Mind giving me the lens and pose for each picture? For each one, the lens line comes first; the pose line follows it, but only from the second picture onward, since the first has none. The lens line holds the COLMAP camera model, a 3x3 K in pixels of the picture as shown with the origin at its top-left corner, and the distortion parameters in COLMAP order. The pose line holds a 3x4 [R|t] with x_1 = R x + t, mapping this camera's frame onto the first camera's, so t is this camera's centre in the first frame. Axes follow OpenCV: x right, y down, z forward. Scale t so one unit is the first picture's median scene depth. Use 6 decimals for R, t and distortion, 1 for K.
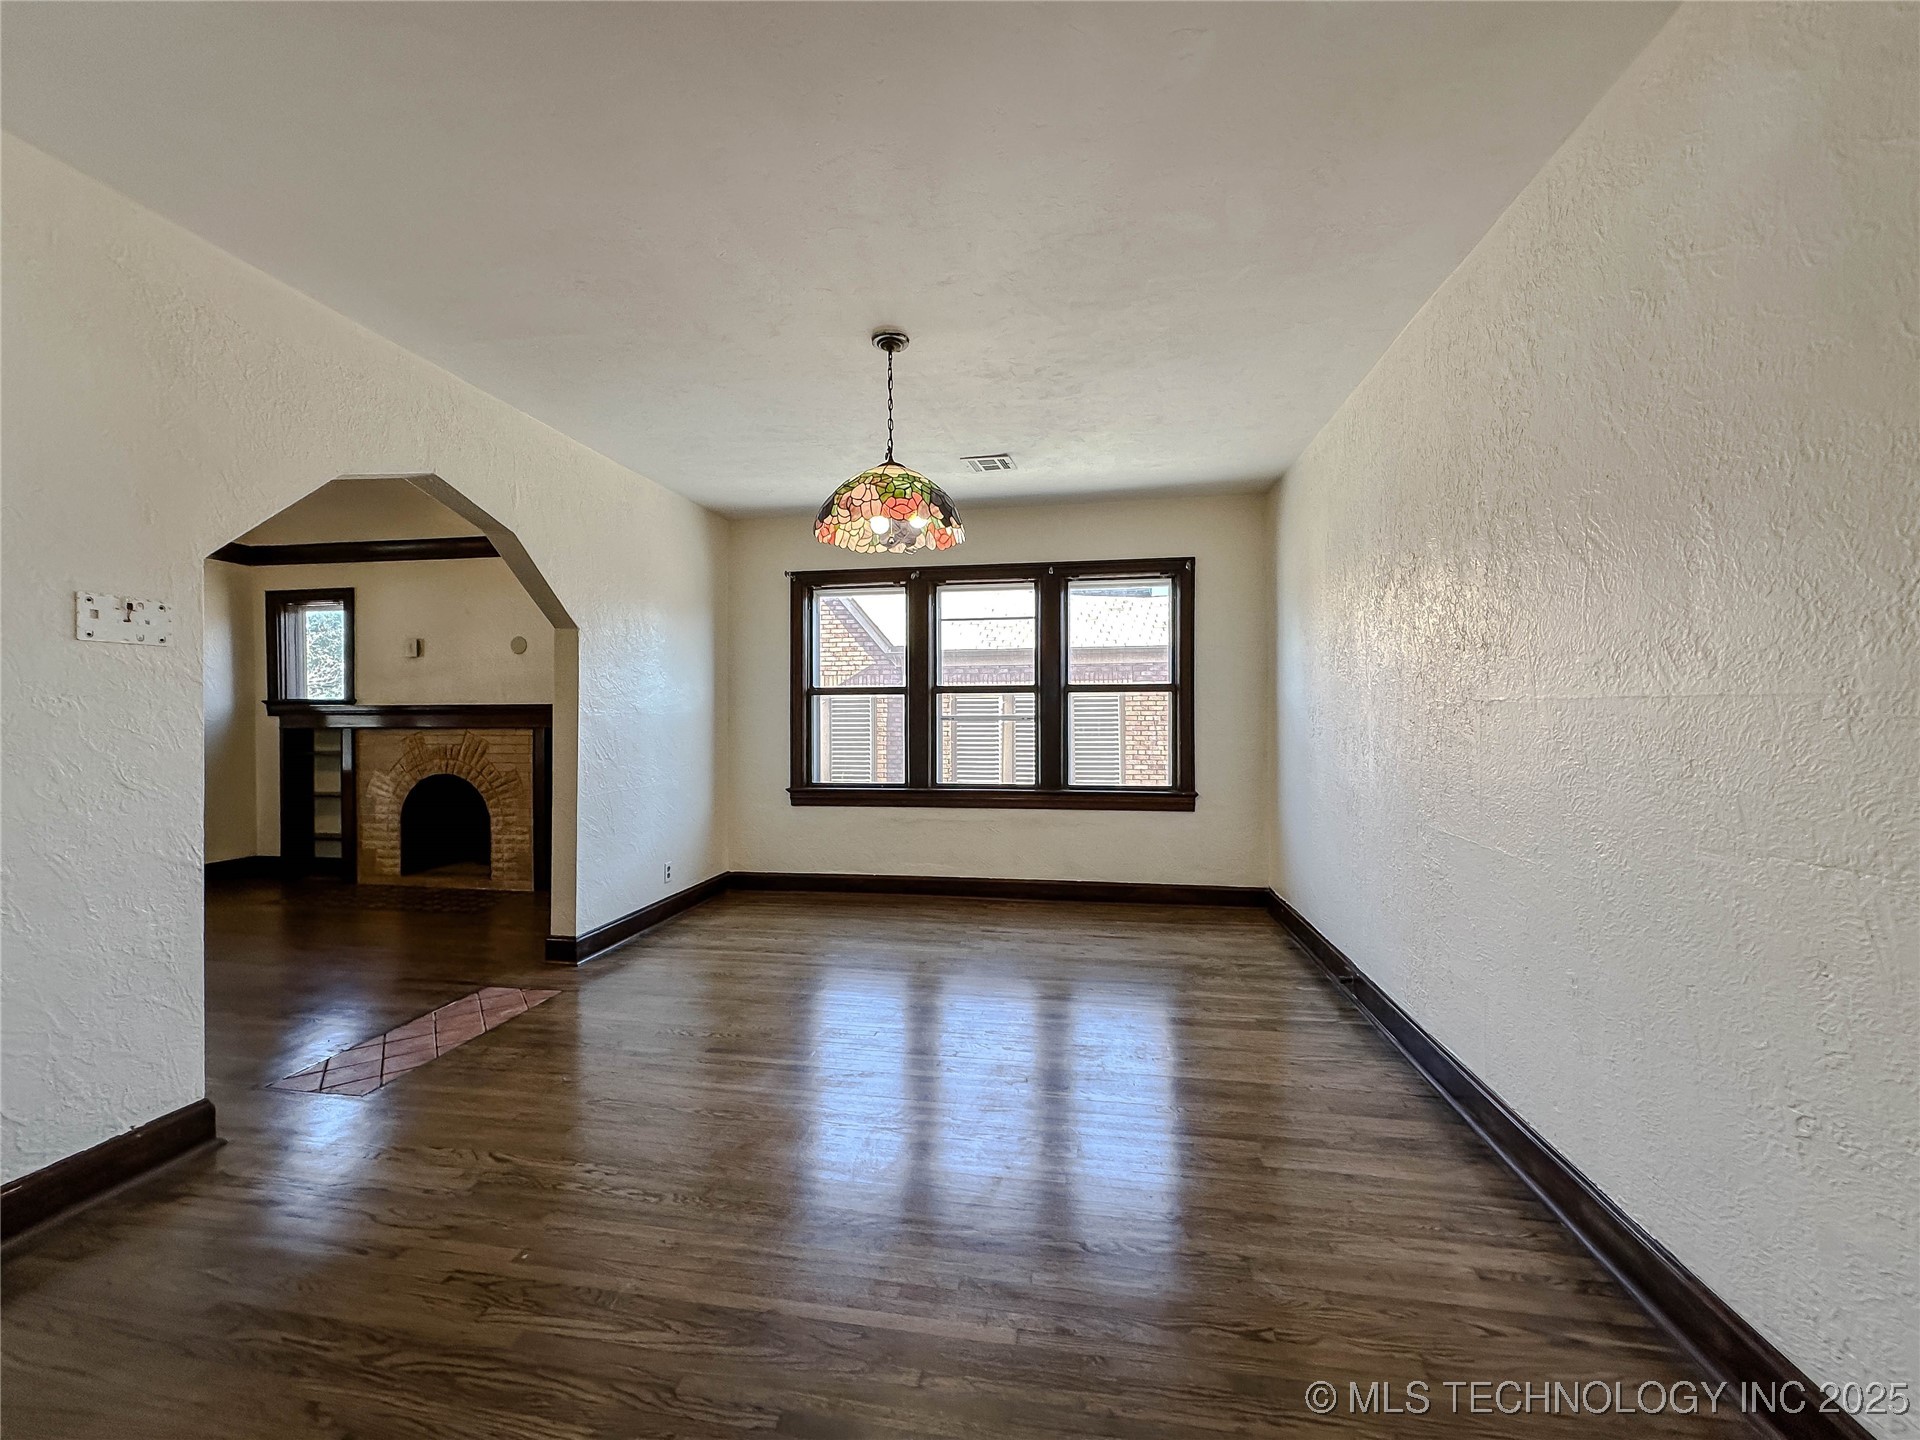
lens RADIAL K [[762.8, 0, 958.2], [0, 762.8, 718.1], [0, 0, 1]] dist [-0.002042, -0.000129]
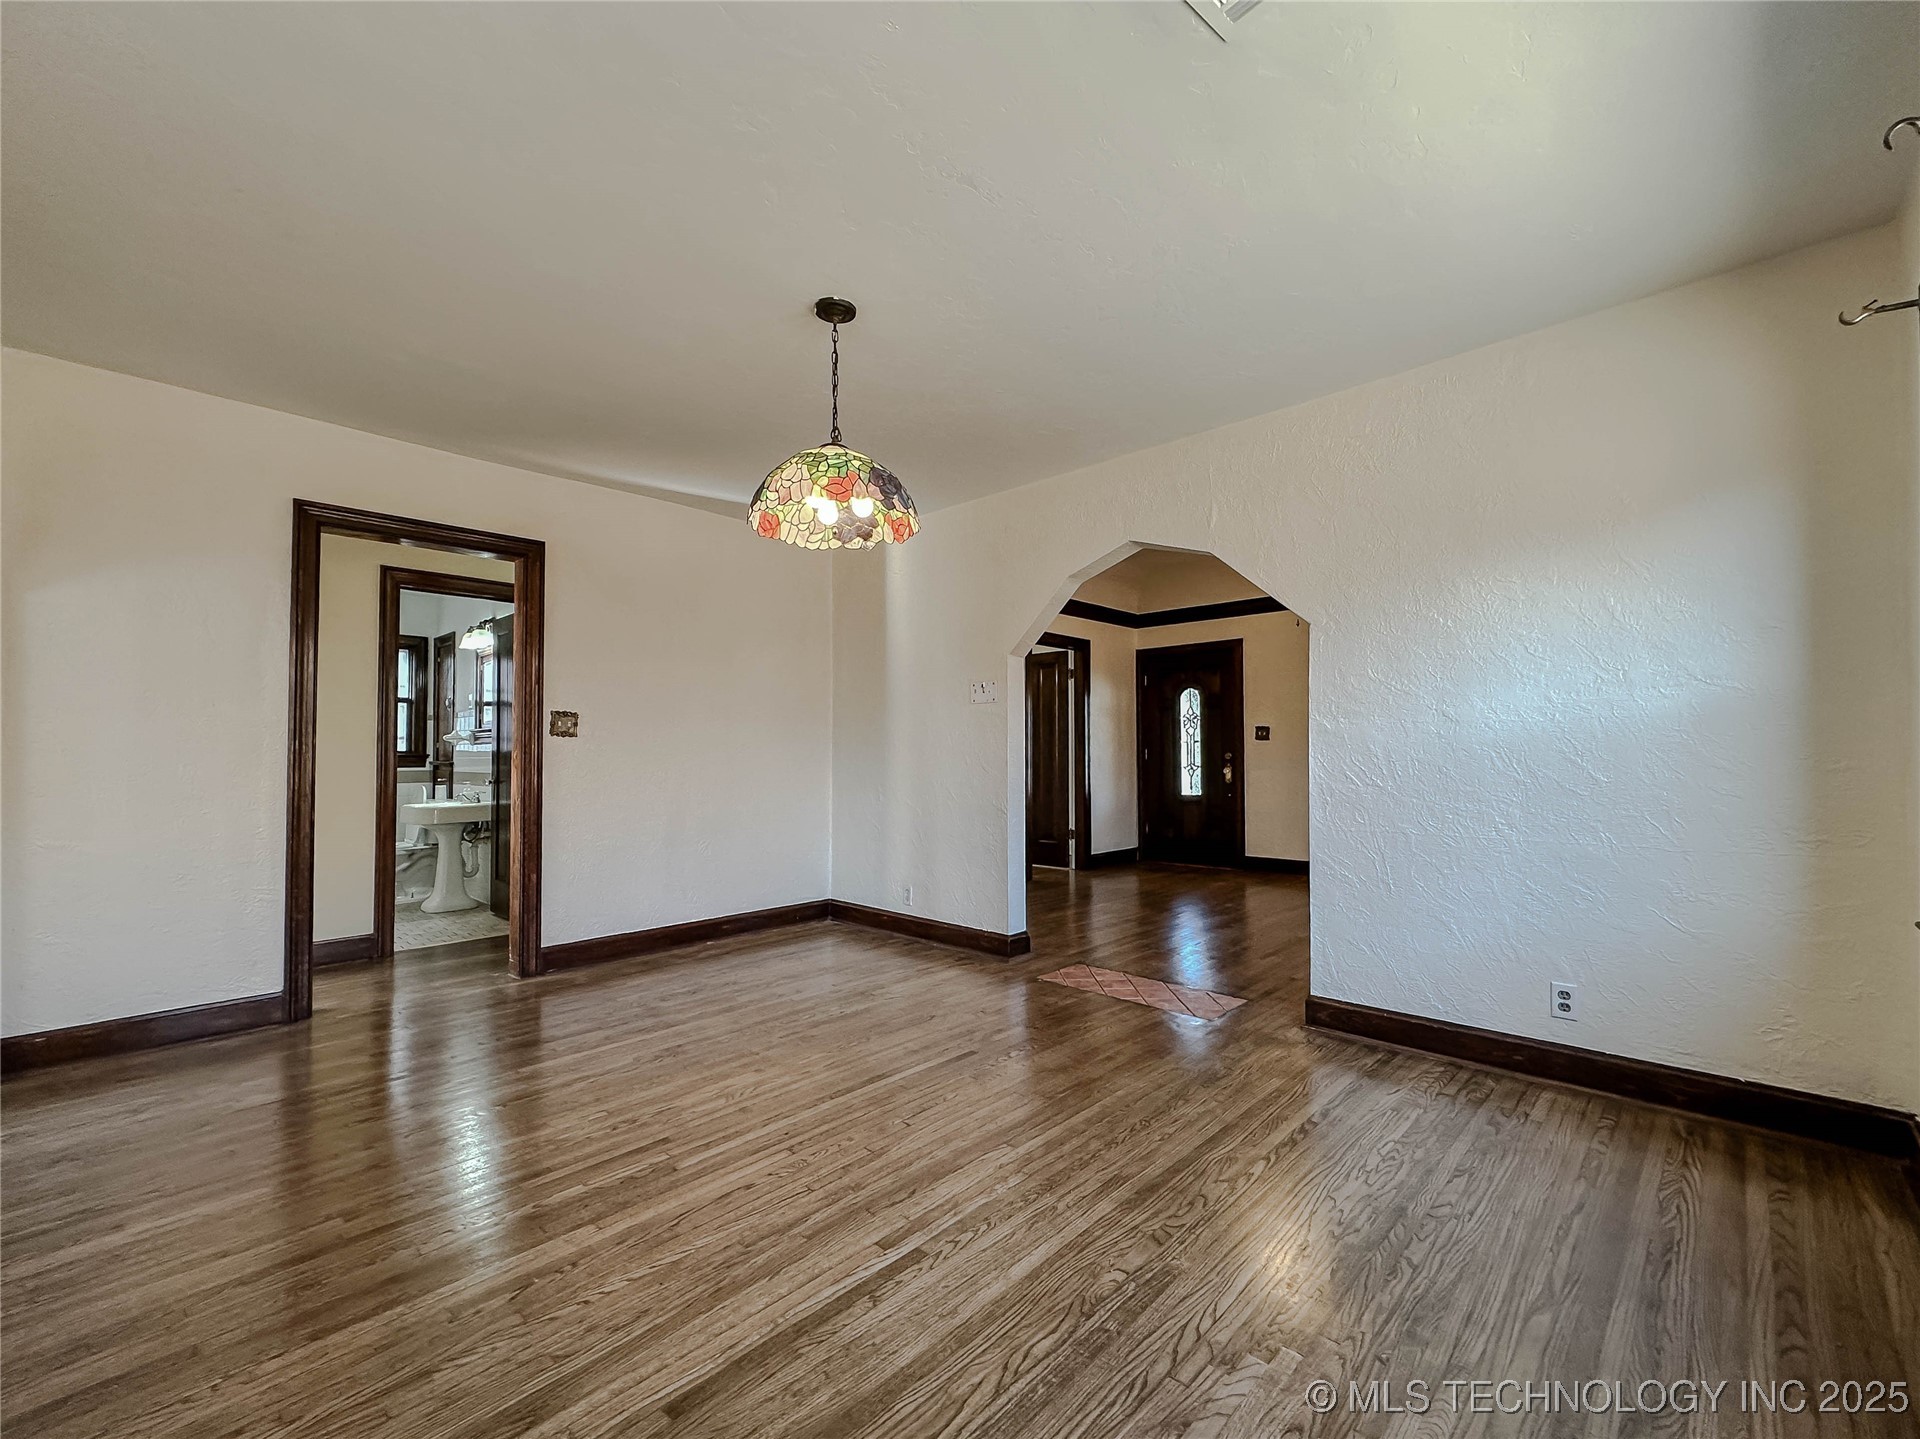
lens RADIAL K [[803.1, 0, 976.2], [0, 803.1, 730.1], [0, 0, 1]] dist [0.000564, 0.000027]
pose [[-0.556687, -0.017556, -0.830537, 0.296786], [0.004963, 0.999689, -0.024458, 0.013471], [0.830708, -0.017737, -0.556426, 0.821277]]
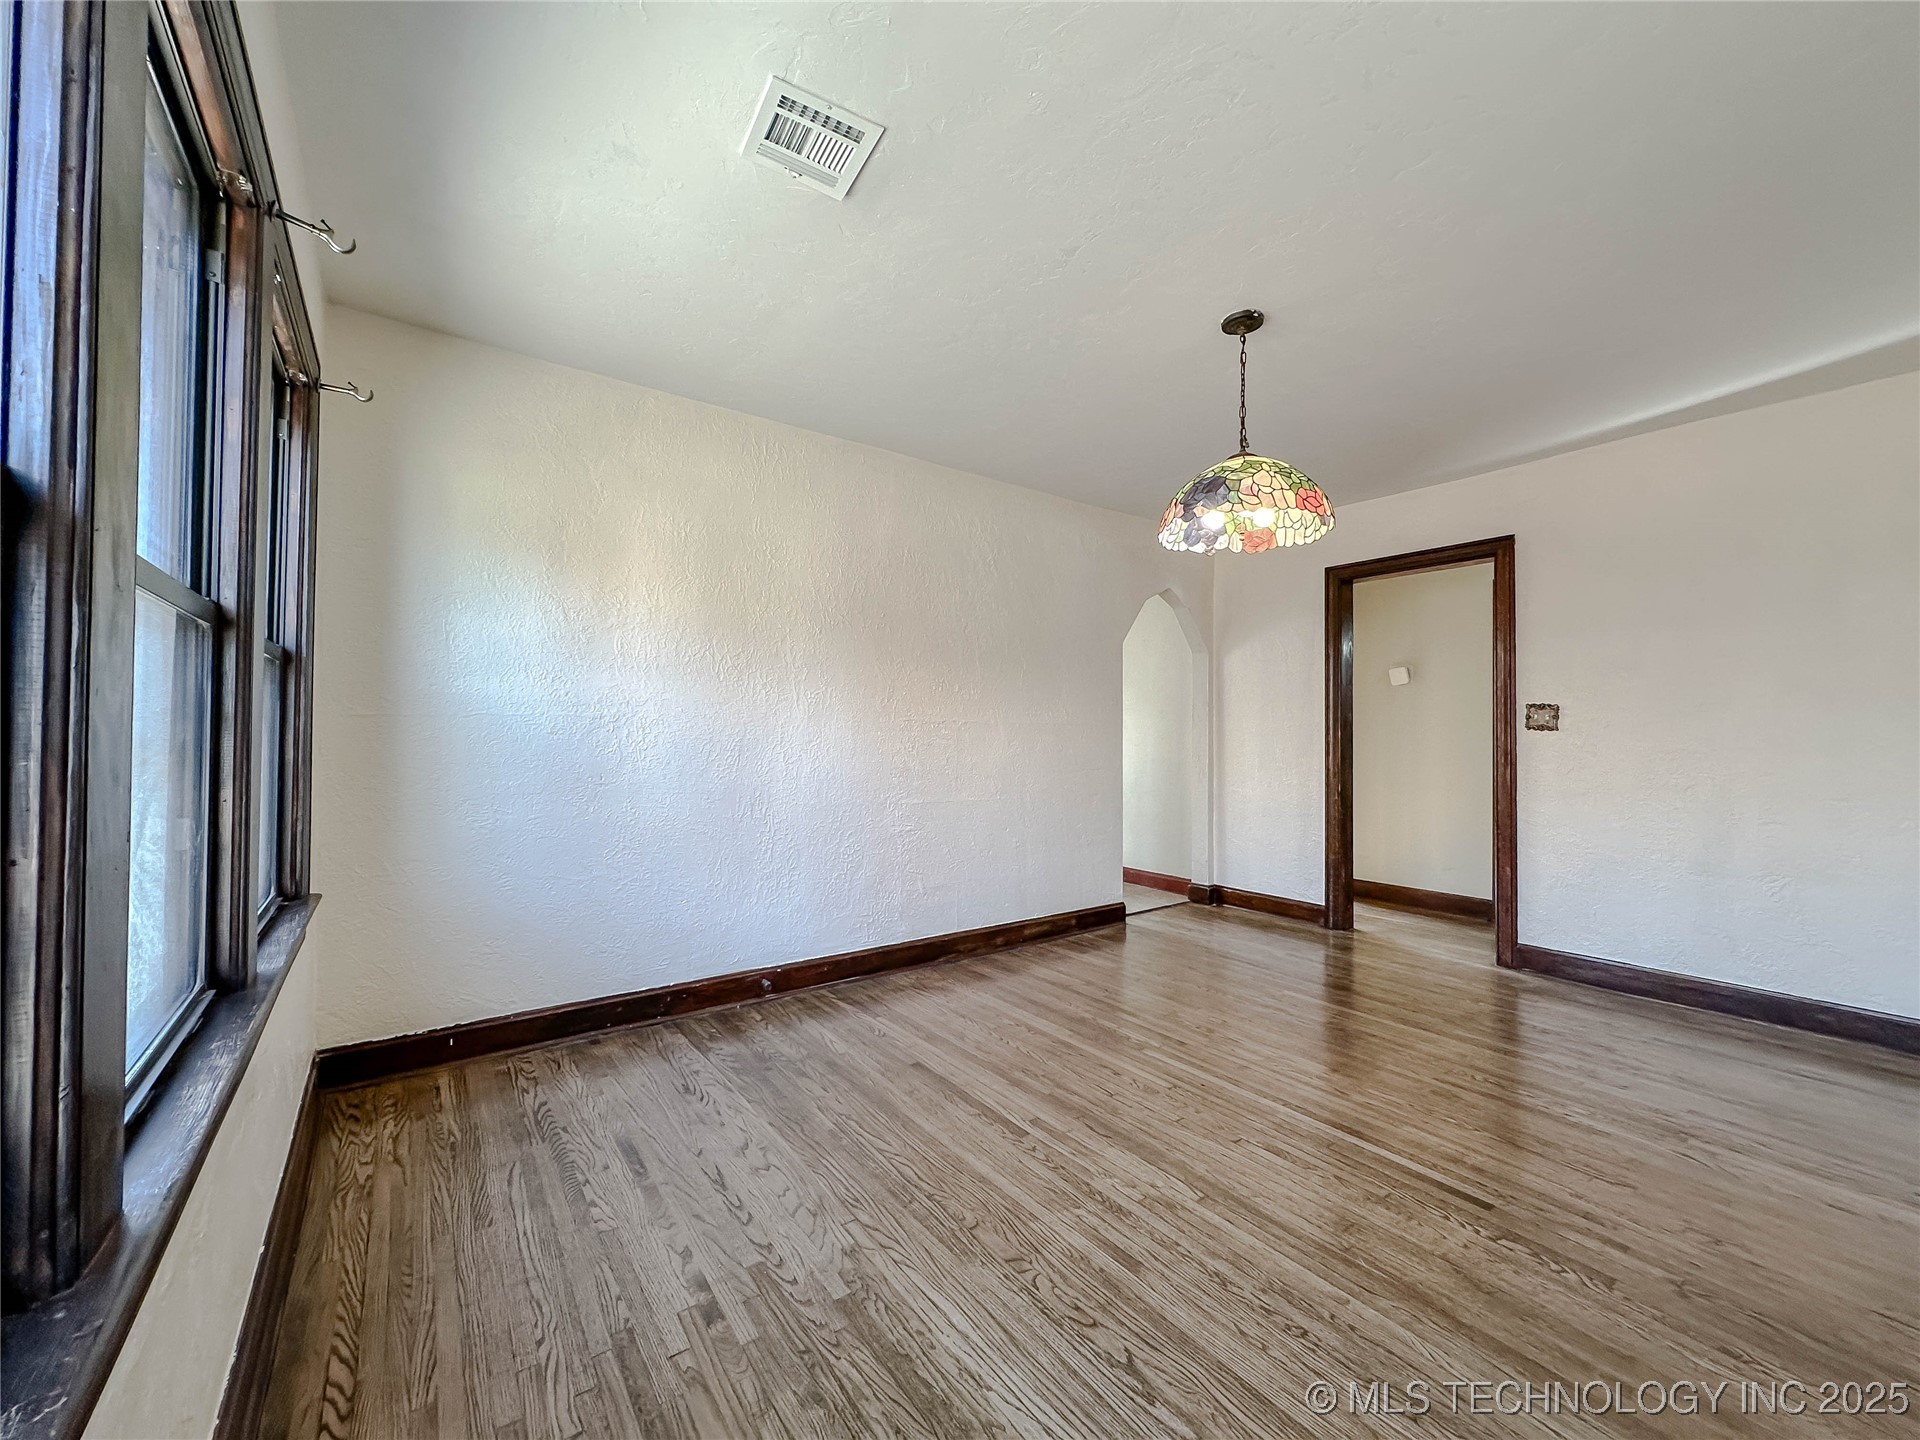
lens RADIAL K [[762.8, 0, 958.2], [0, 762.8, 718.1], [0, 0, 1]] dist [-0.002042, -0.000129]
pose [[-0.704759, 0.008956, 0.709390, -0.239997], [-0.004752, 0.999838, -0.017344, 0.002367], [-0.709431, -0.015594, -0.704603, 0.933778]]
